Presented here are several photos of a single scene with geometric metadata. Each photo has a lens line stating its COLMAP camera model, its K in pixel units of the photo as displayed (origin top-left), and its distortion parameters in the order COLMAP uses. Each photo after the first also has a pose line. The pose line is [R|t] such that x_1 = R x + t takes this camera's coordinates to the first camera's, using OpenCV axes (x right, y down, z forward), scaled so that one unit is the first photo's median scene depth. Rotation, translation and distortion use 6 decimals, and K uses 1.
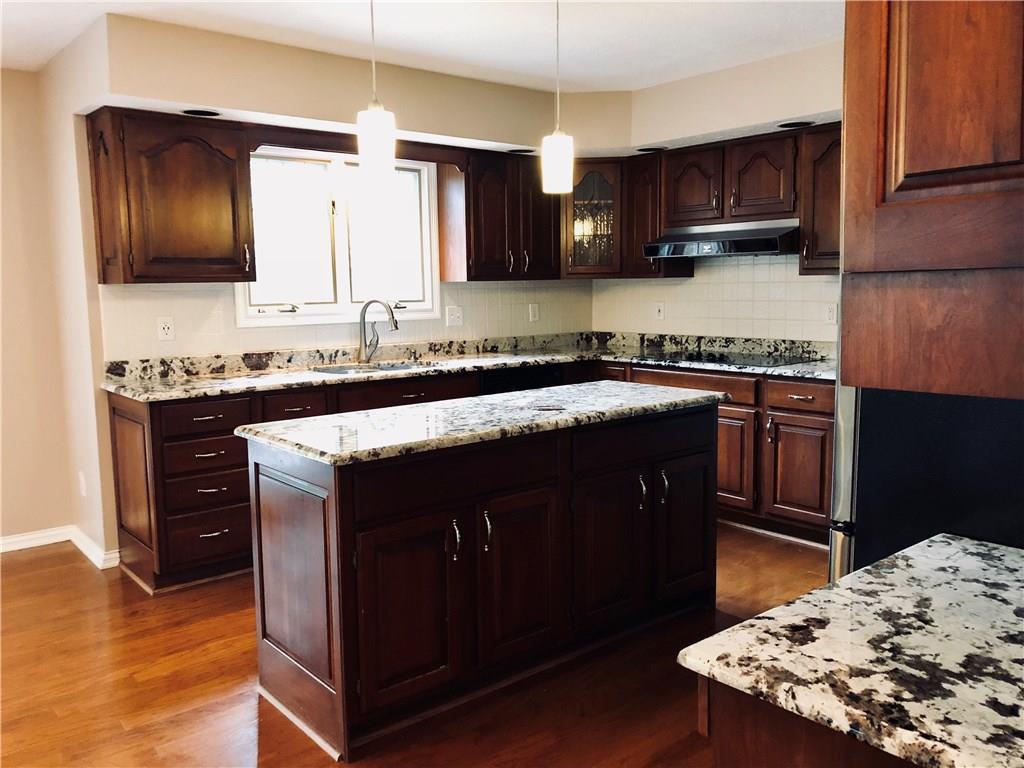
lens RADIAL K [[831.6, 0, 512.0], [0, 831.6, 384.0], [0, 0, 1]] dist [0.006203, 0.001166]
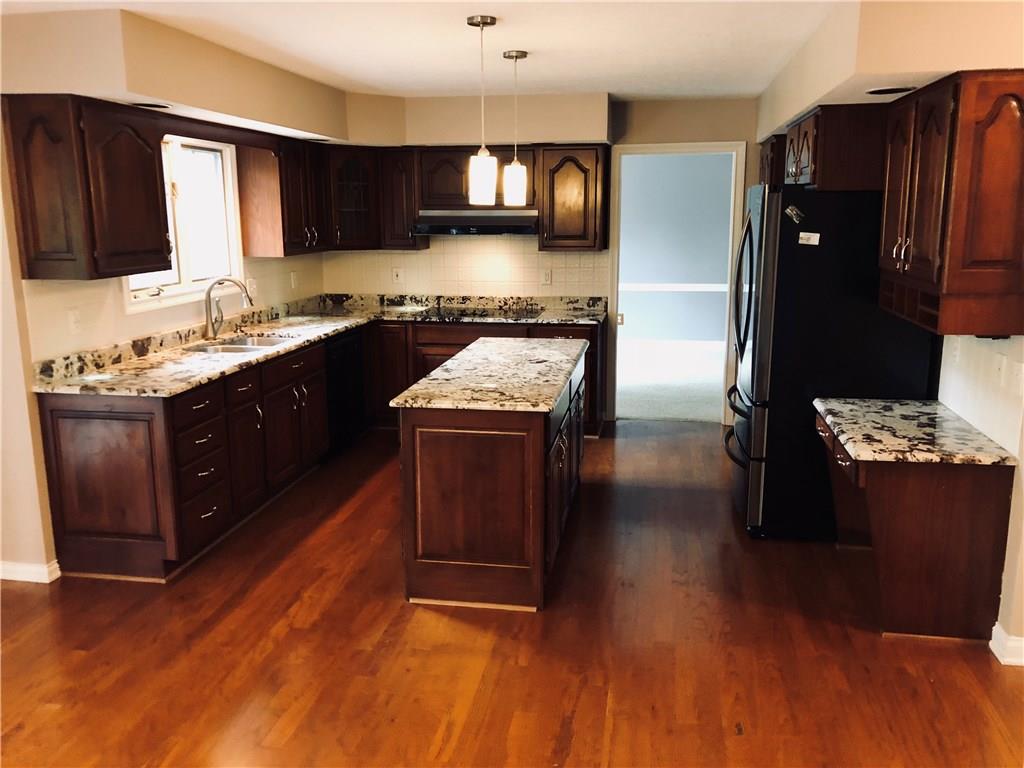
lens RADIAL K [[831.6, 0, 512.0], [0, 831.6, 384.0], [0, 0, 1]] dist [0.006203, 0.001166]
pose [[0.757284, -0.119959, 0.641974, -0.617200], [0.068679, 0.992163, 0.104380, -0.057710], [-0.649464, -0.034955, 0.759588, -0.045235]]
